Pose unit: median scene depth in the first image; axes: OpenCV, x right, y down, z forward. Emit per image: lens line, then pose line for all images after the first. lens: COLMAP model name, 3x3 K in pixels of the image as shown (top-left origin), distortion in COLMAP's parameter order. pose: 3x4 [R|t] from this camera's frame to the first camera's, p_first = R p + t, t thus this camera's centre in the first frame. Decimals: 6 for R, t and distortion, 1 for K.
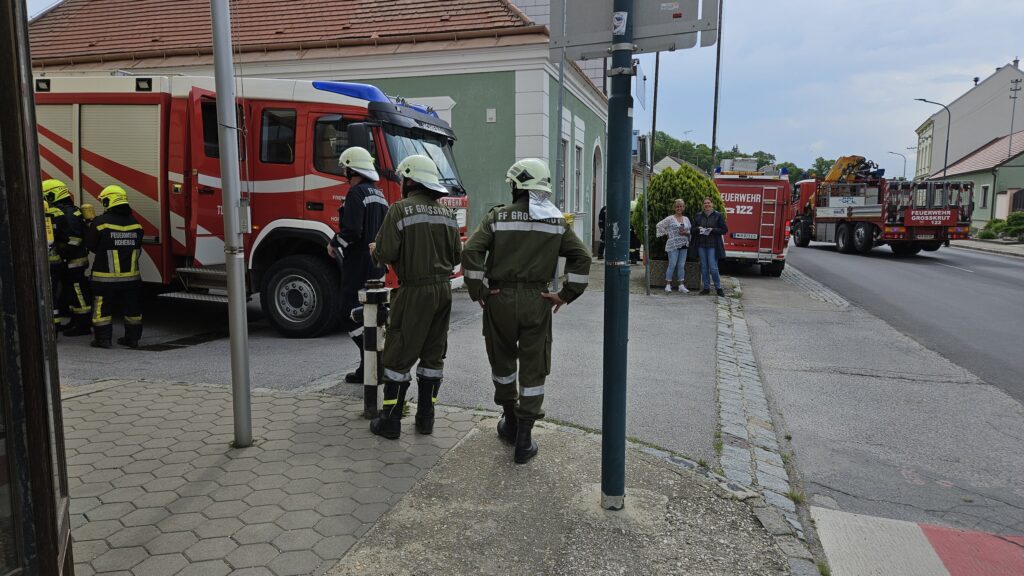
lens RADIAL K [[687.5, 0, 501.6], [0, 687.5, 286.3], [0, 0, 1]] dist [0.111506, -0.083892]
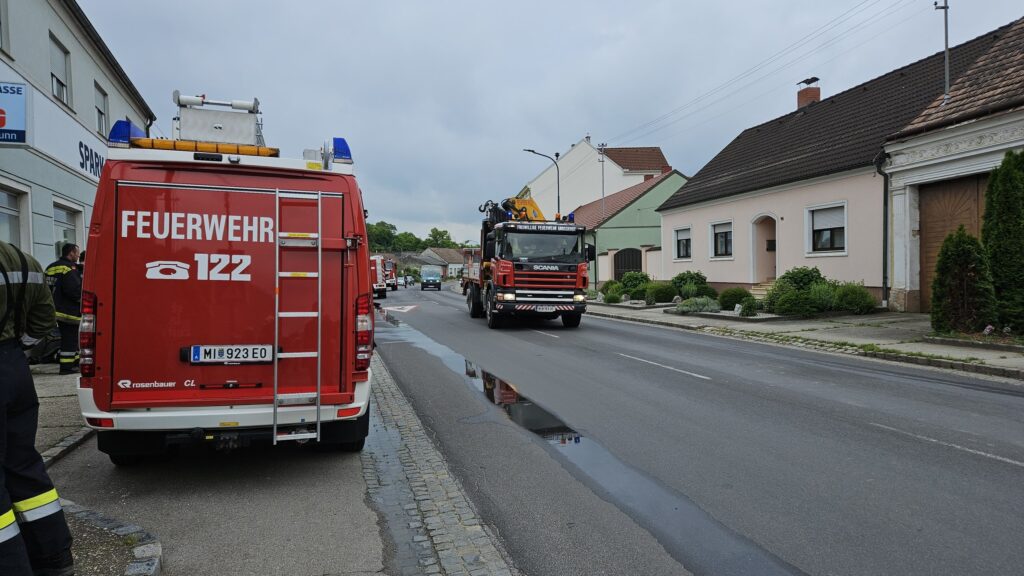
lens RADIAL K [[687.5, 0, 501.6], [0, 687.5, 286.3], [0, 0, 1]] dist [0.111506, -0.083892]
pose [[0.869604, -0.033136, 0.492637, 0.304076], [0.081563, 0.993679, -0.077138, -0.068551], [-0.486967, 0.107261, 0.866809, 0.680652]]
